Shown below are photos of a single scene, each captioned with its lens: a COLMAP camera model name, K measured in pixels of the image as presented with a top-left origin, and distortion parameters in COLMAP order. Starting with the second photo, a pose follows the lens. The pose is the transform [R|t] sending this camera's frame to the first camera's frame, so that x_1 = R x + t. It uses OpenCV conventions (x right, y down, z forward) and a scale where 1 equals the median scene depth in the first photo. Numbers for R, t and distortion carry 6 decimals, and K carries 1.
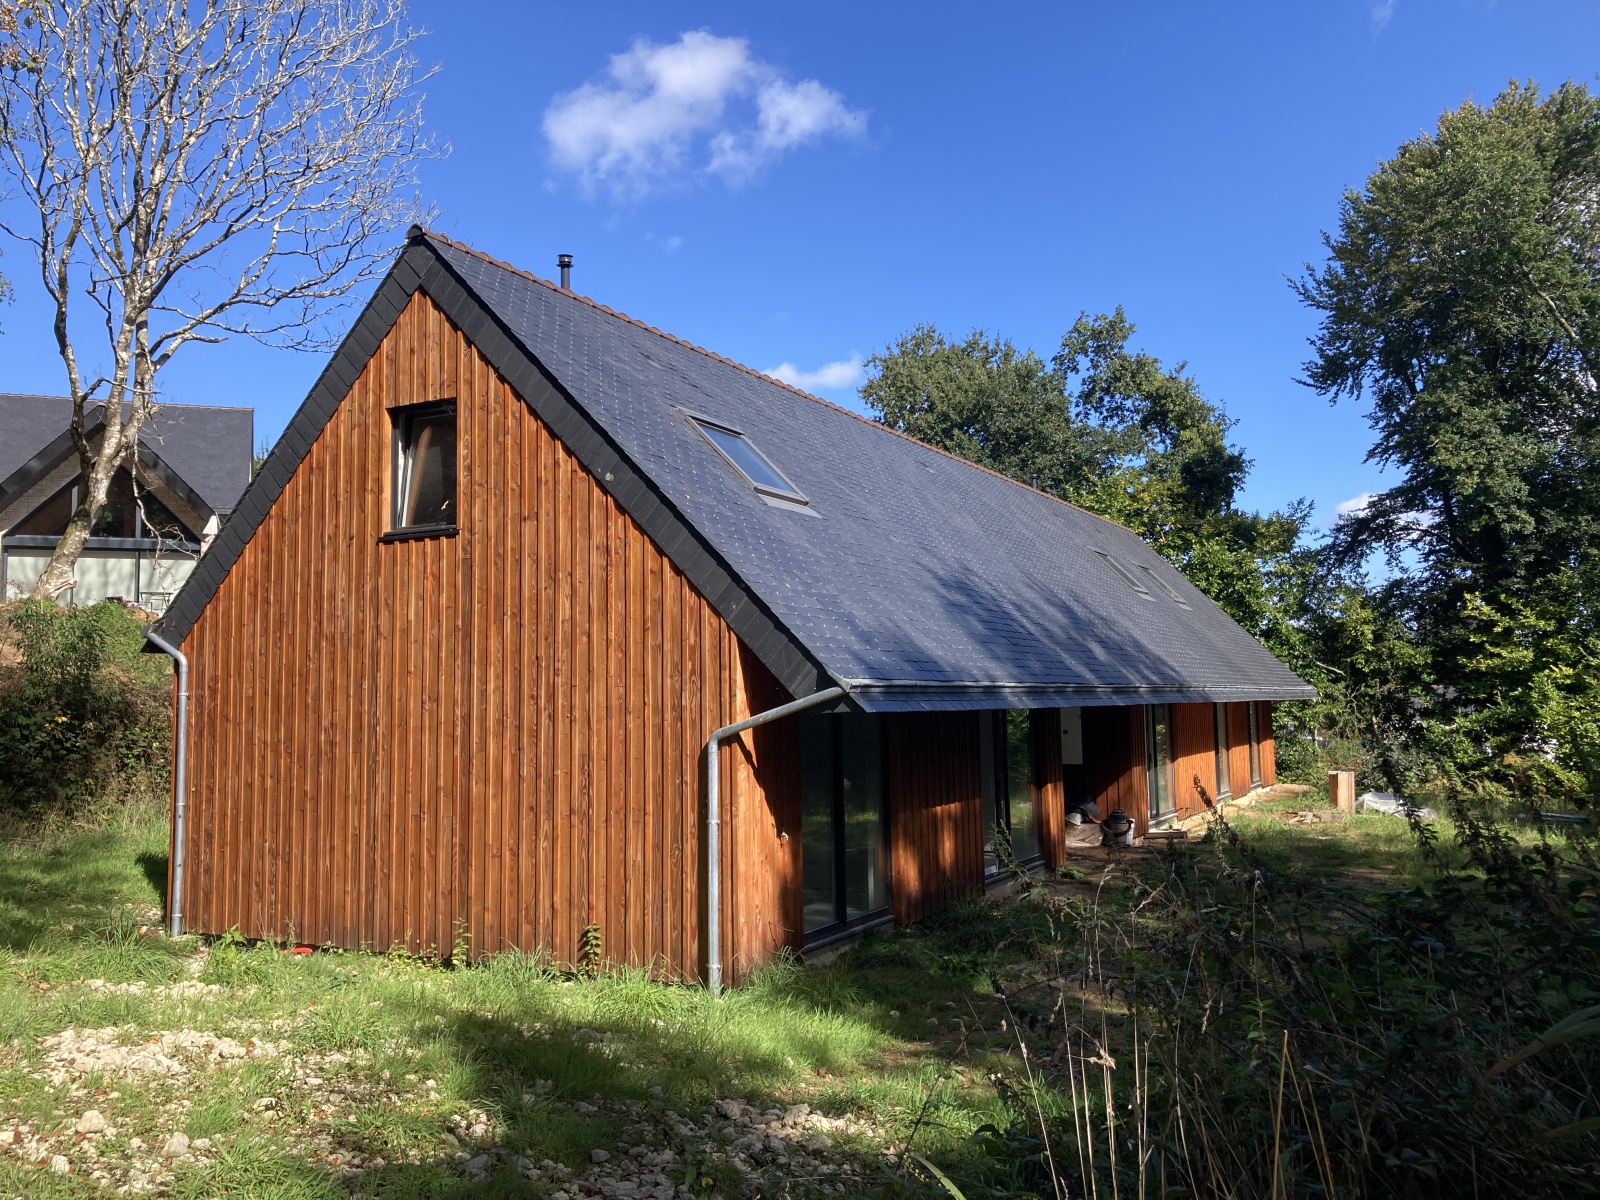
lens RADIAL K [[1323.4, 0, 800.0], [0, 1323.4, 600.0], [0, 0, 1]] dist [0.047072, -0.001061]
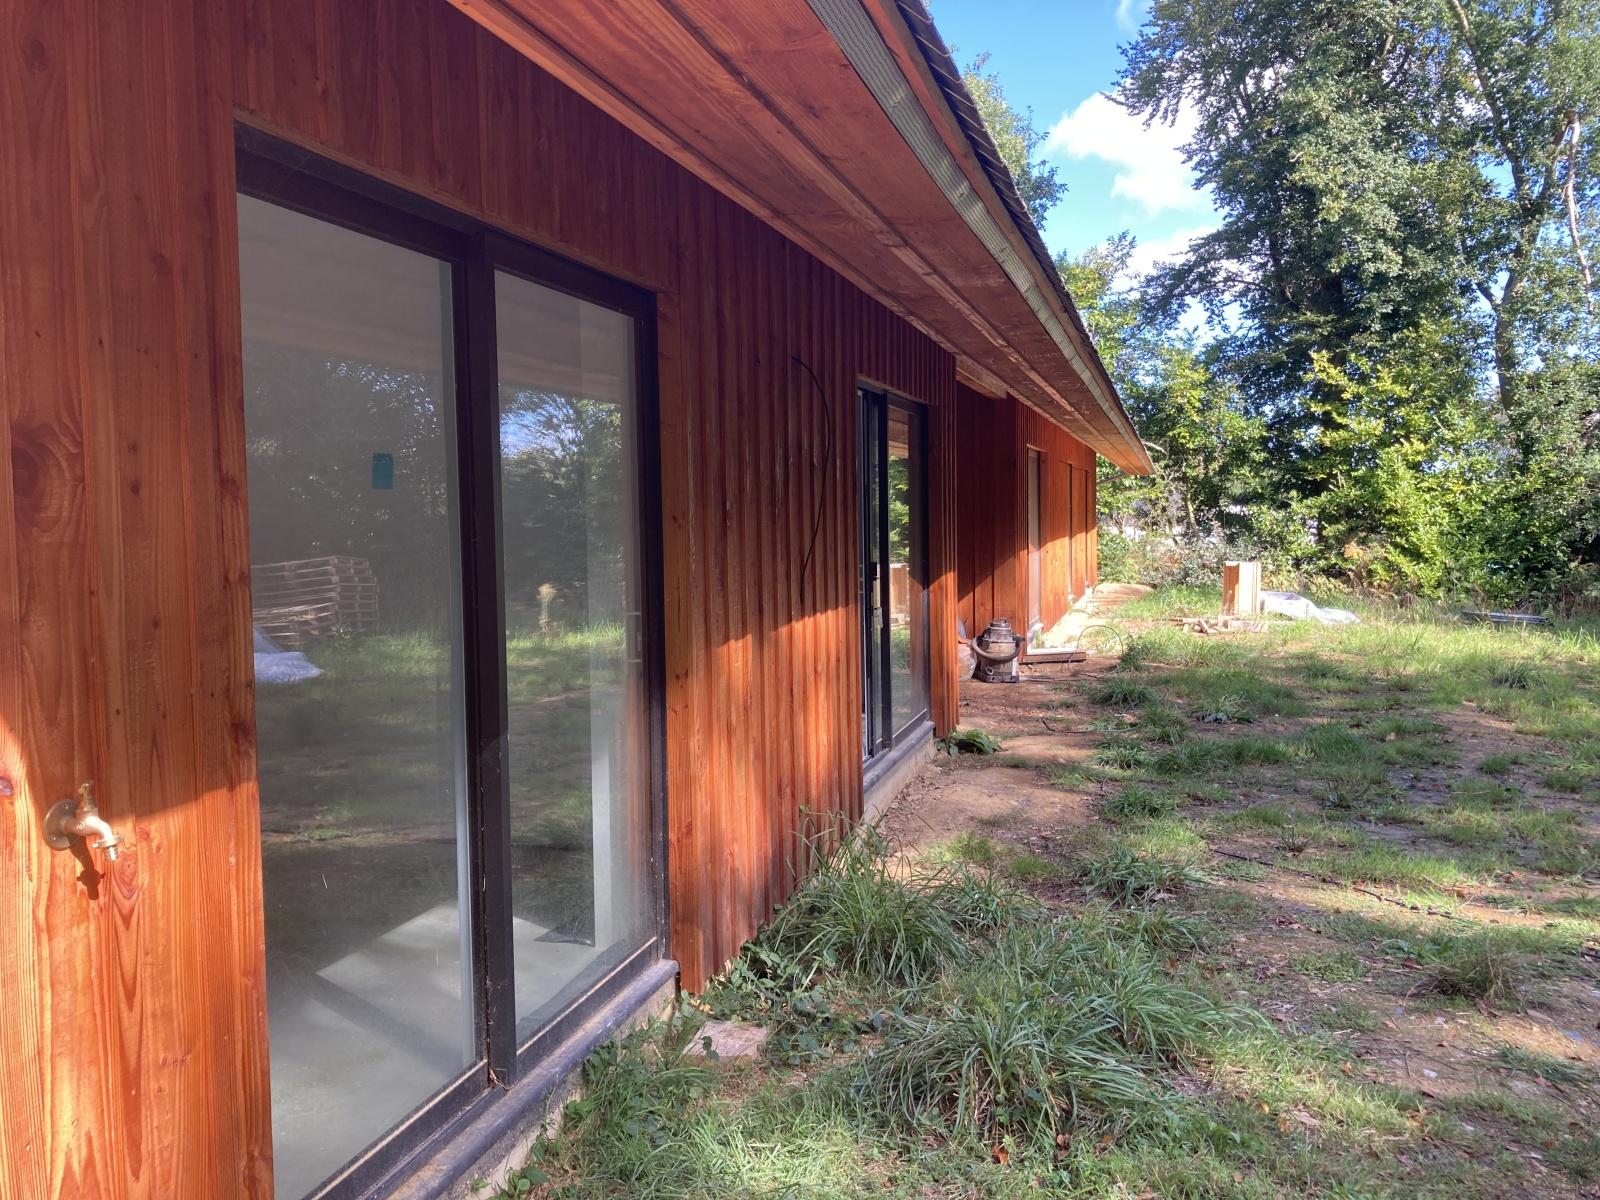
lens RADIAL K [[1323.4, 0, 800.0], [0, 1323.4, 600.0], [0, 0, 1]] dist [0.047072, -0.001061]
pose [[0.976355, -0.009668, 0.215957, 0.010682], [-0.020955, 0.990062, 0.139061, 0.039356], [-0.215155, -0.140298, 0.966449, 0.256255]]
